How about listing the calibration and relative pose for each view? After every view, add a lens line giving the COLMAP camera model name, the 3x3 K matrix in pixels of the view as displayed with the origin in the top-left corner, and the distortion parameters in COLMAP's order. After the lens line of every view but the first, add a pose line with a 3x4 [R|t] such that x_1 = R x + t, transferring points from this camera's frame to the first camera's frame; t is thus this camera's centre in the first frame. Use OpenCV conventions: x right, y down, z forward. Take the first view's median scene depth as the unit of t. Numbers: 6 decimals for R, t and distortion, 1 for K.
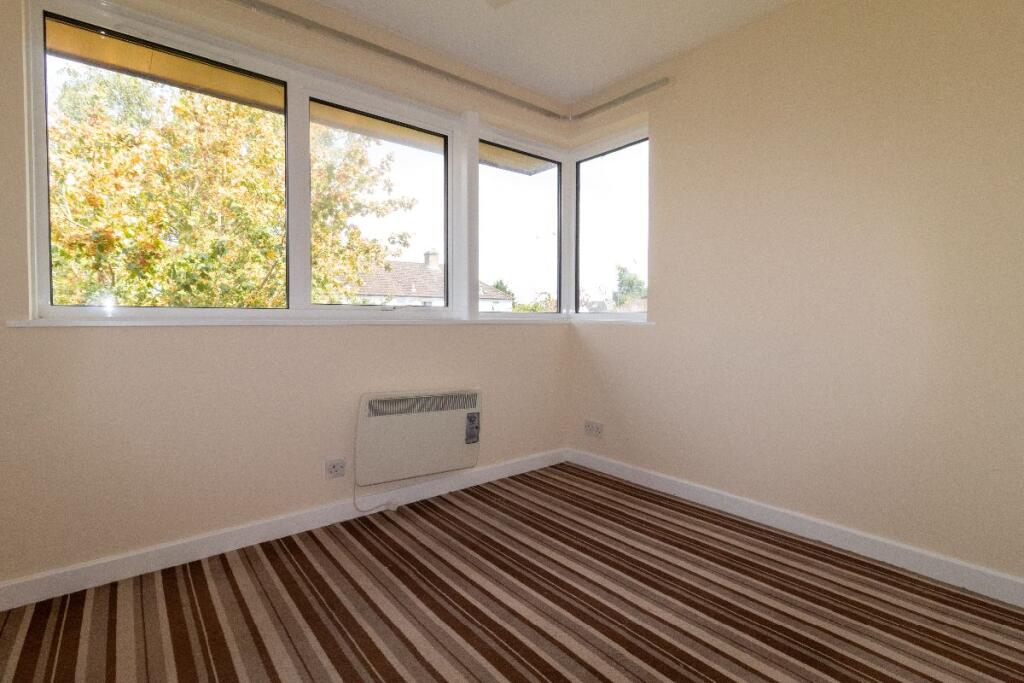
lens RADIAL K [[483.0, 0, 514.3], [0, 483.0, 340.4], [0, 0, 1]] dist [0.001003, -0.000359]
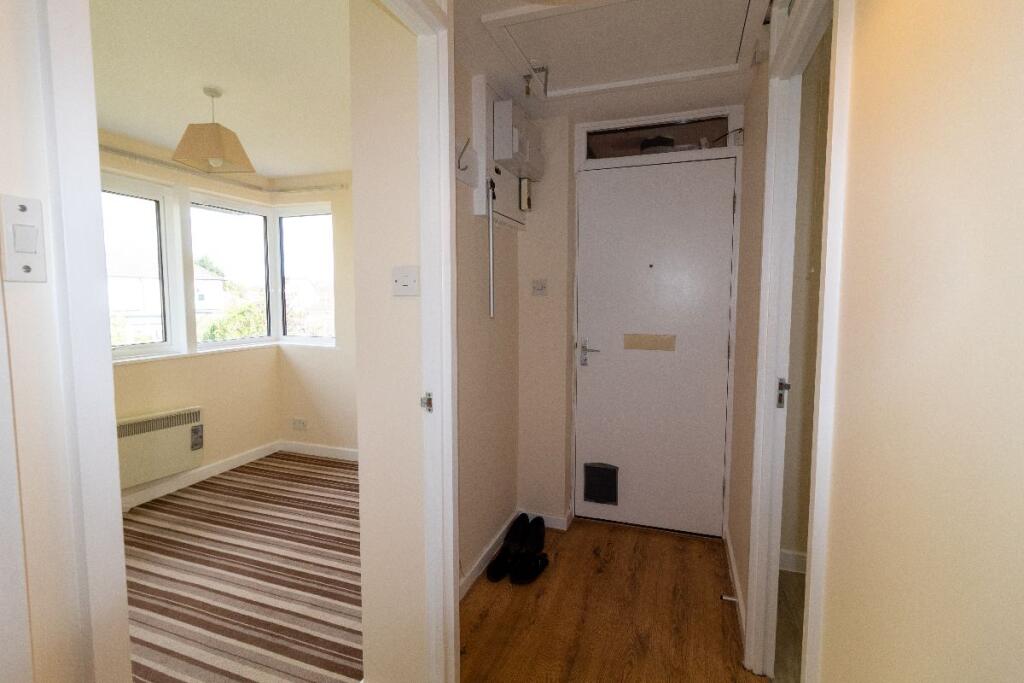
lens RADIAL K [[483.0, 0, 508.4], [0, 483.0, 327.8], [0, 0, 1]] dist [0.001003, -0.000359]
pose [[0.863241, -0.038222, 0.503342, -0.004242], [0.028202, 0.999224, 0.027511, -0.125315], [-0.504003, -0.009553, 0.863649, -0.542774]]
